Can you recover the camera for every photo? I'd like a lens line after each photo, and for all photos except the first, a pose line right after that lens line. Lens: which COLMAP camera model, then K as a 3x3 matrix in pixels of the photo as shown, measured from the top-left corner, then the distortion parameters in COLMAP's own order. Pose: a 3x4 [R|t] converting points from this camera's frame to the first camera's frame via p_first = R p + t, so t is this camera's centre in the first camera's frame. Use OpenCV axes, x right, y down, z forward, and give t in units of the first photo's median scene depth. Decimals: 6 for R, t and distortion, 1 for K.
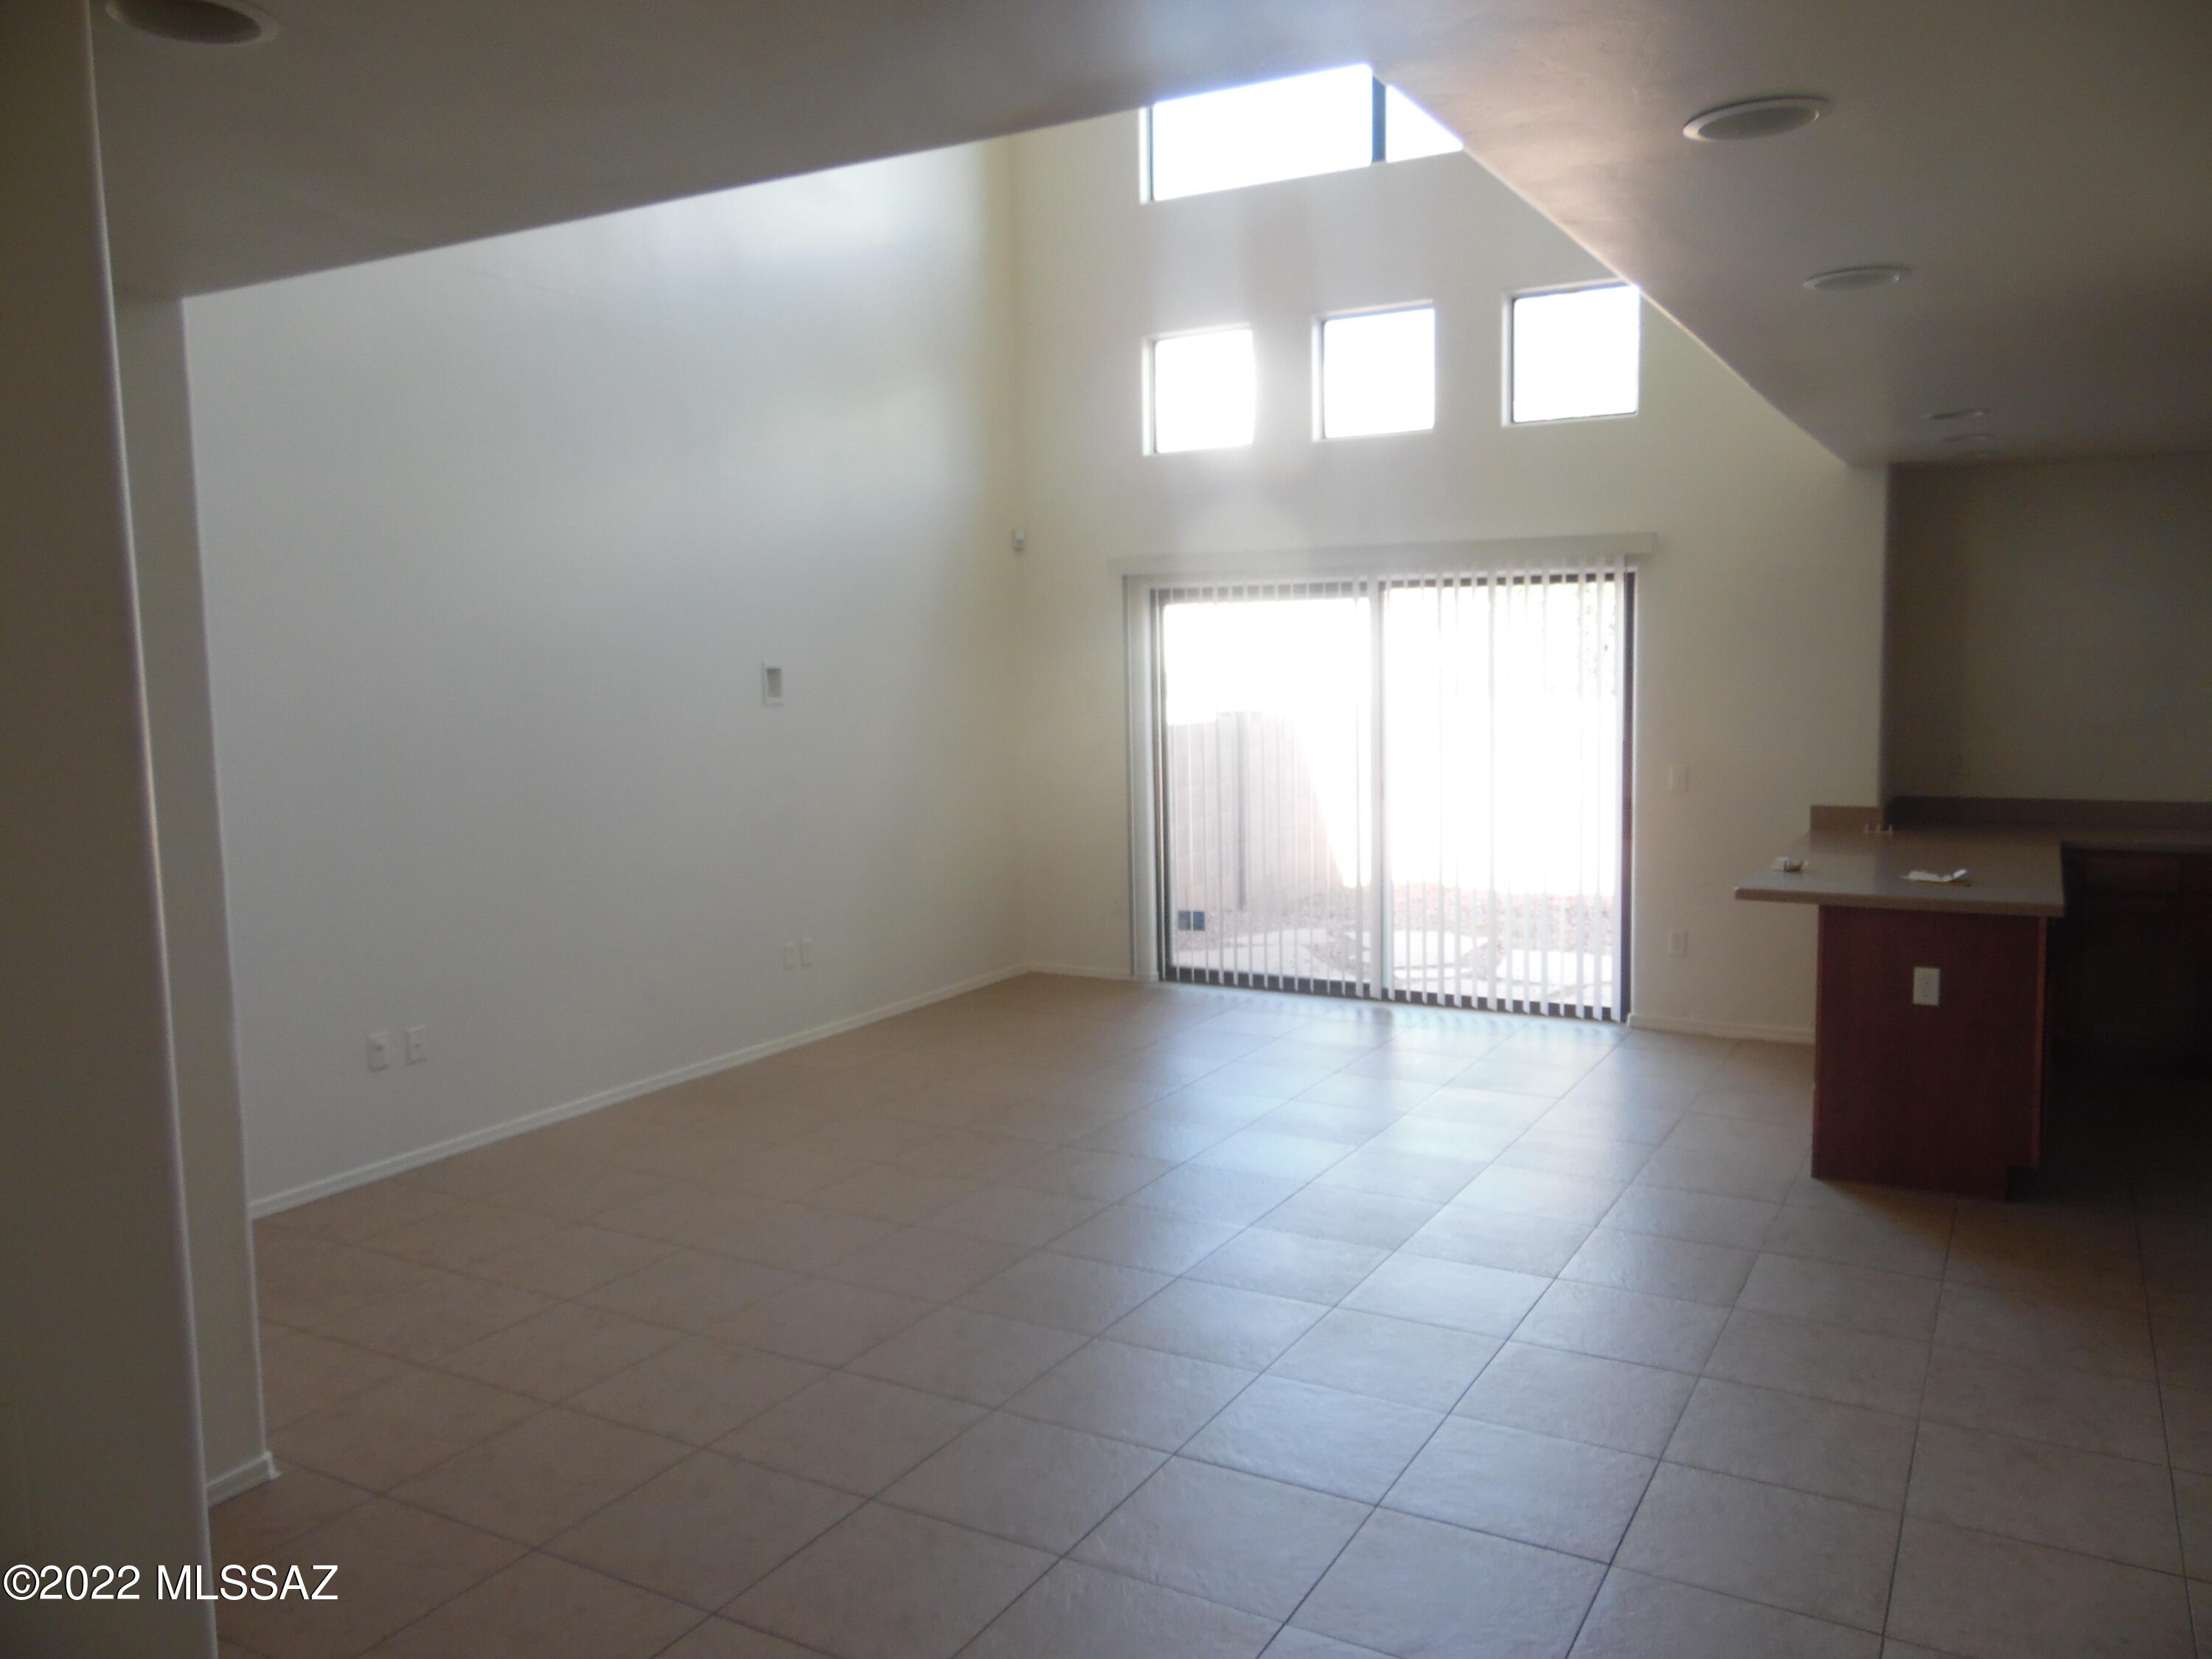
lens RADIAL K [[1653.7, 0, 1090.6], [0, 1653.7, 821.6], [0, 0, 1]] dist [-0.002285, 0.037185]
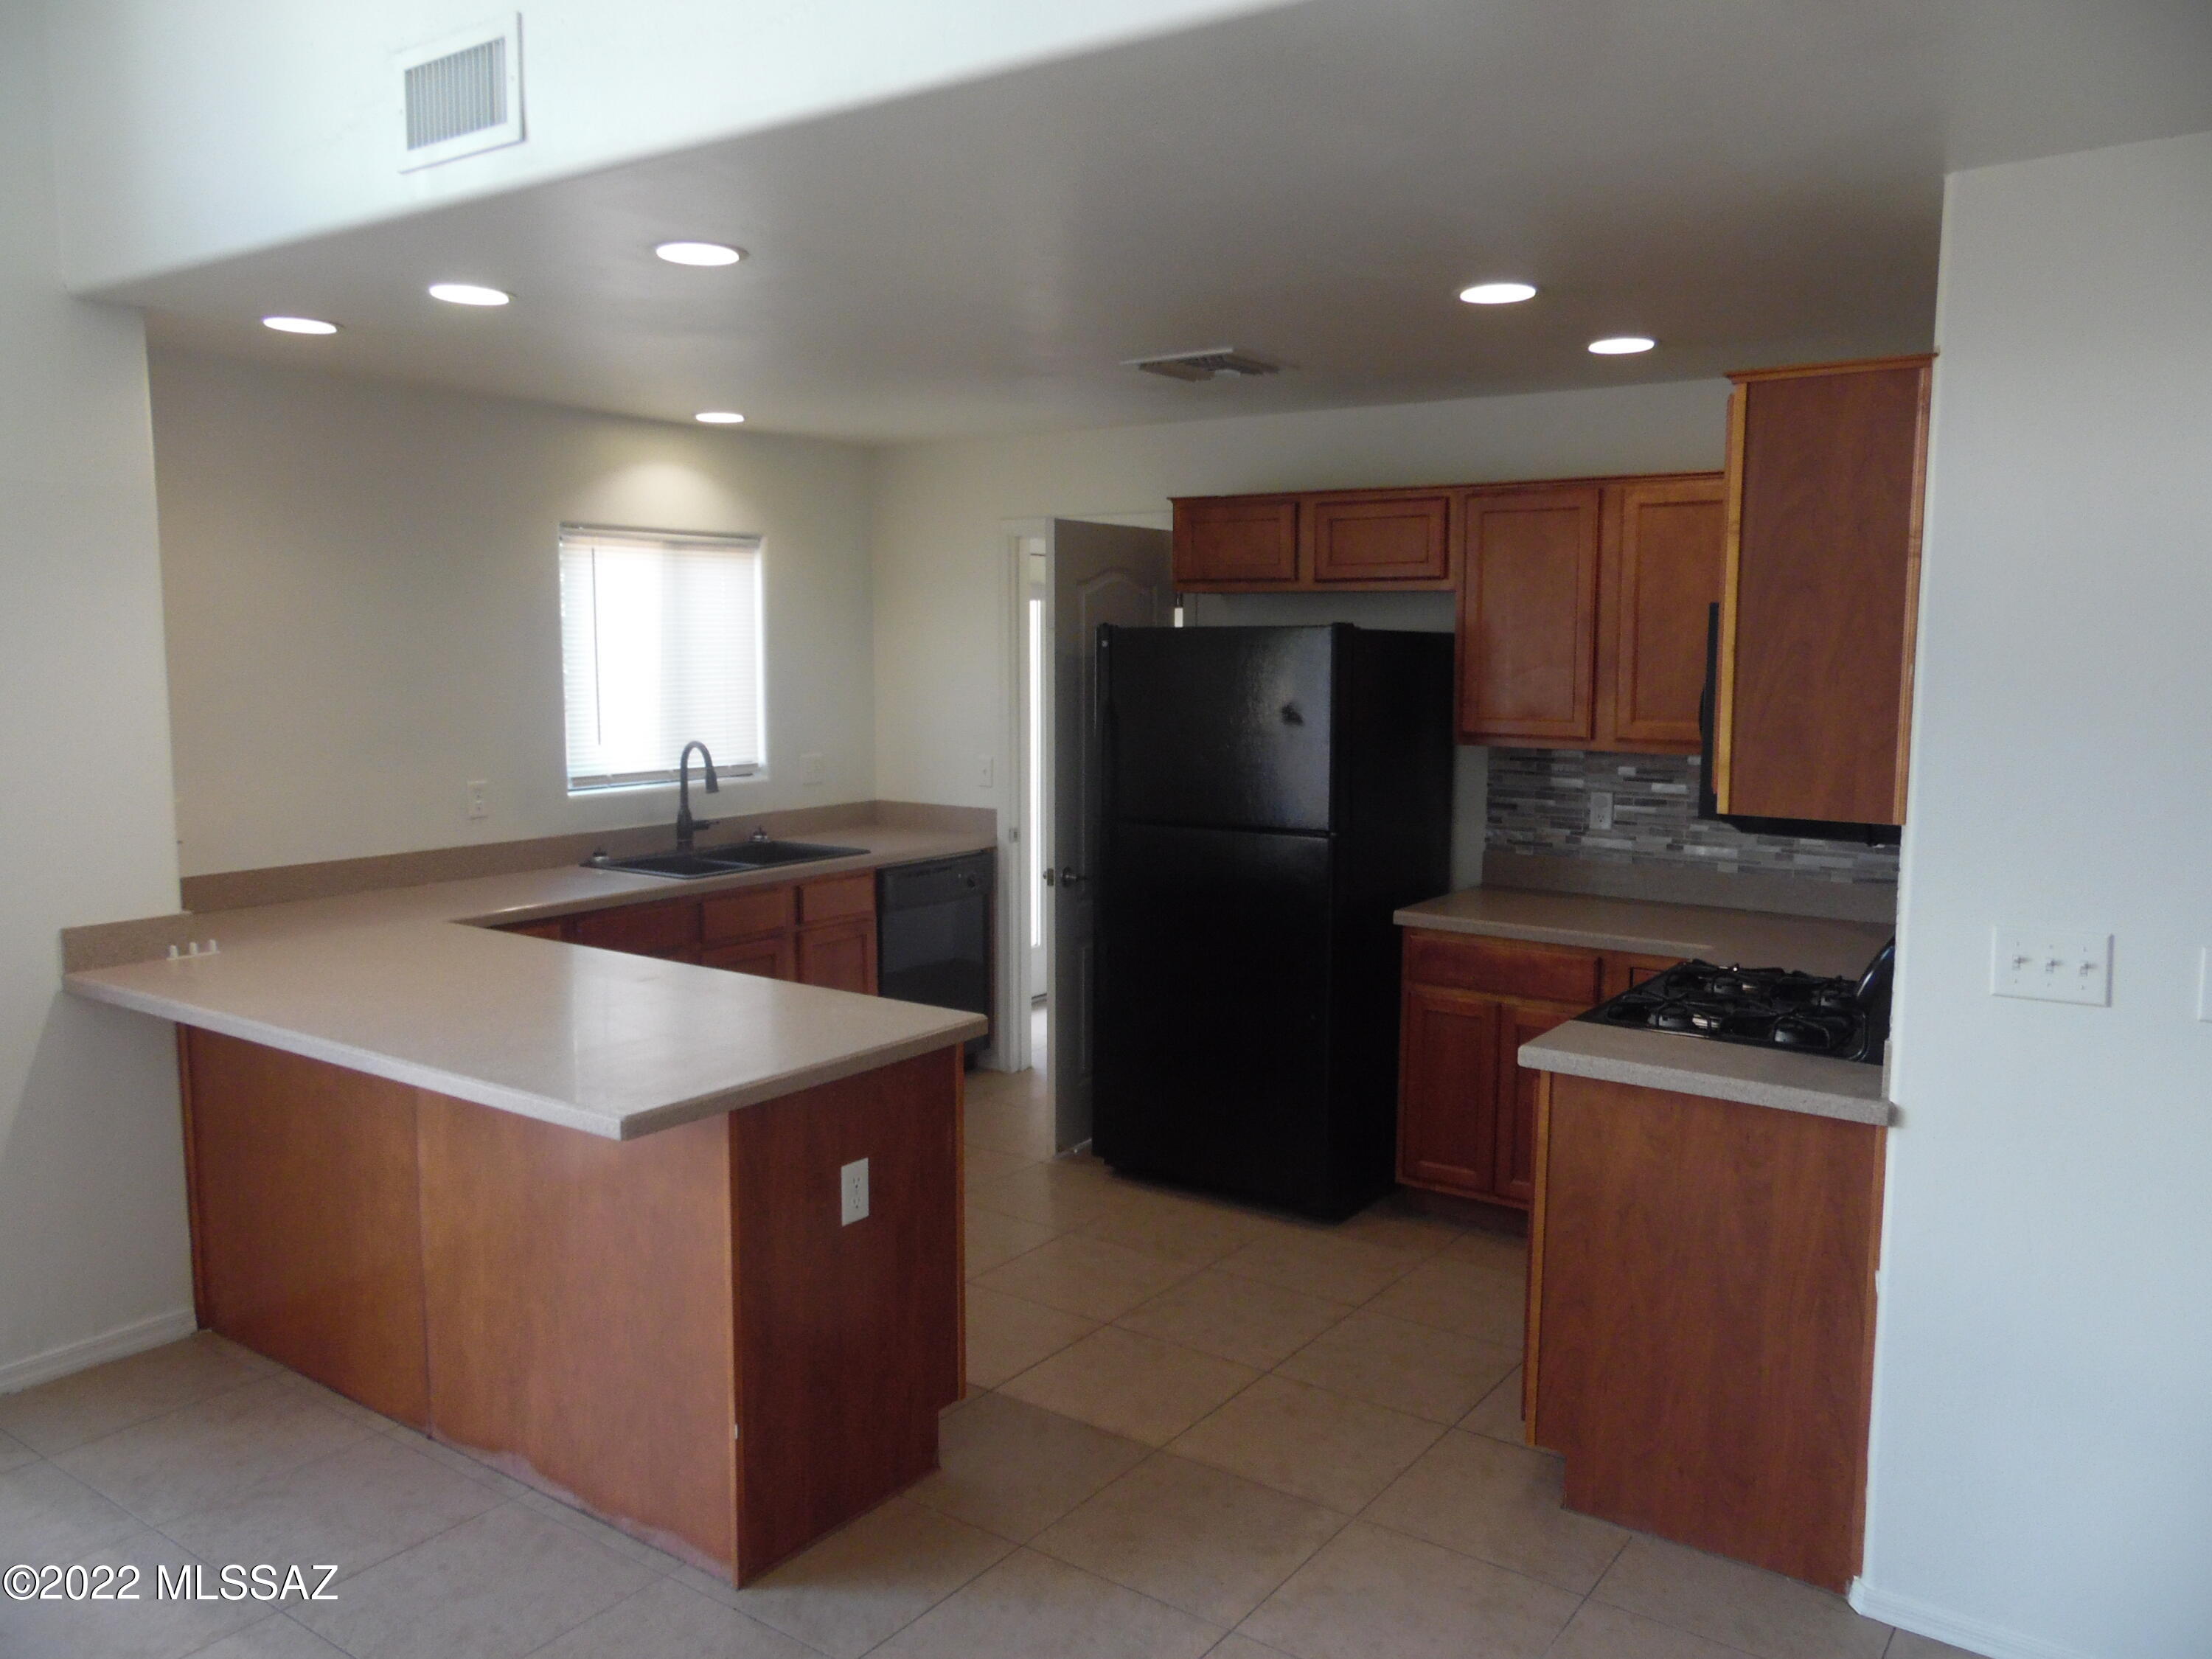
lens RADIAL K [[1653.7, 0, 1090.6], [0, 1653.7, 821.6], [0, 0, 1]] dist [-0.002285, 0.037185]
pose [[0.102452, -0.092300, 0.990447, -0.058990], [0.094319, 0.992101, 0.082698, -0.058001], [-0.990256, 0.084945, 0.110348, 0.624329]]
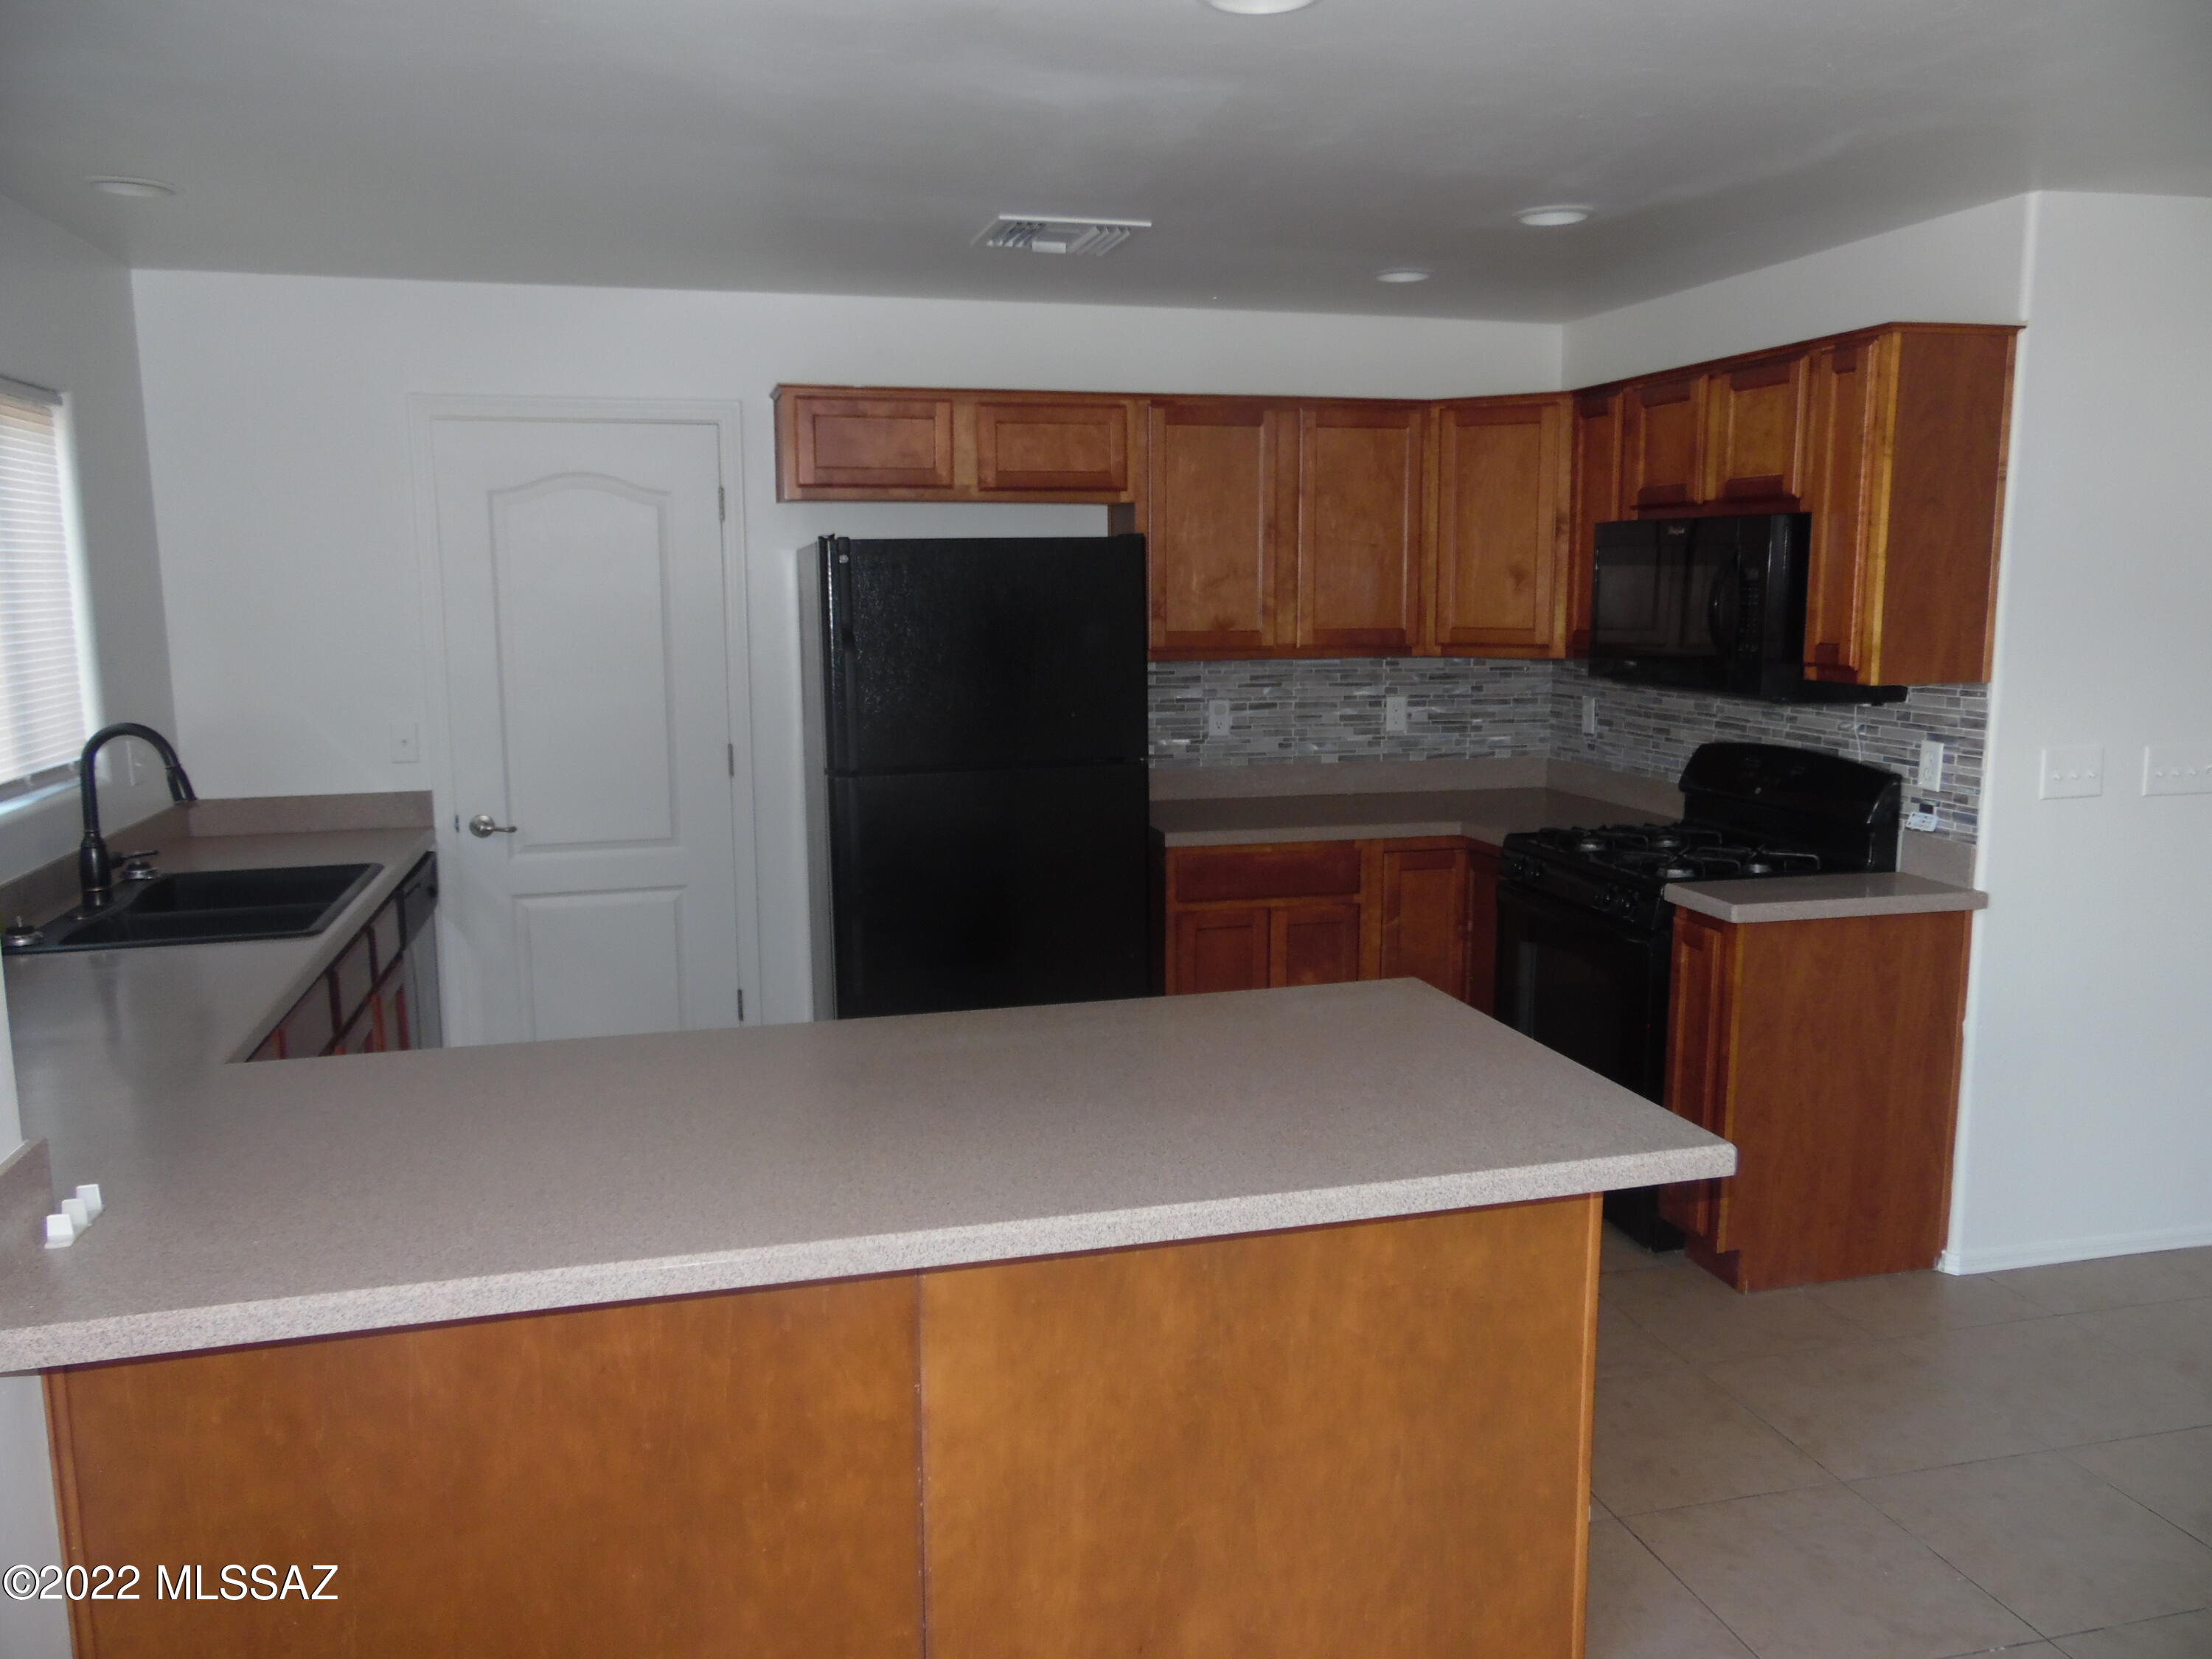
lens RADIAL K [[1673.8, 0, 1109.8], [0, 1673.8, 819.2], [0, 0, 1]] dist [0.009928, 0.005656]
pose [[-0.703689, -0.084580, 0.705456, 0.170493], [0.087757, 0.974940, 0.204426, -0.098004], [-0.705067, 0.205761, -0.678633, 1.049213]]
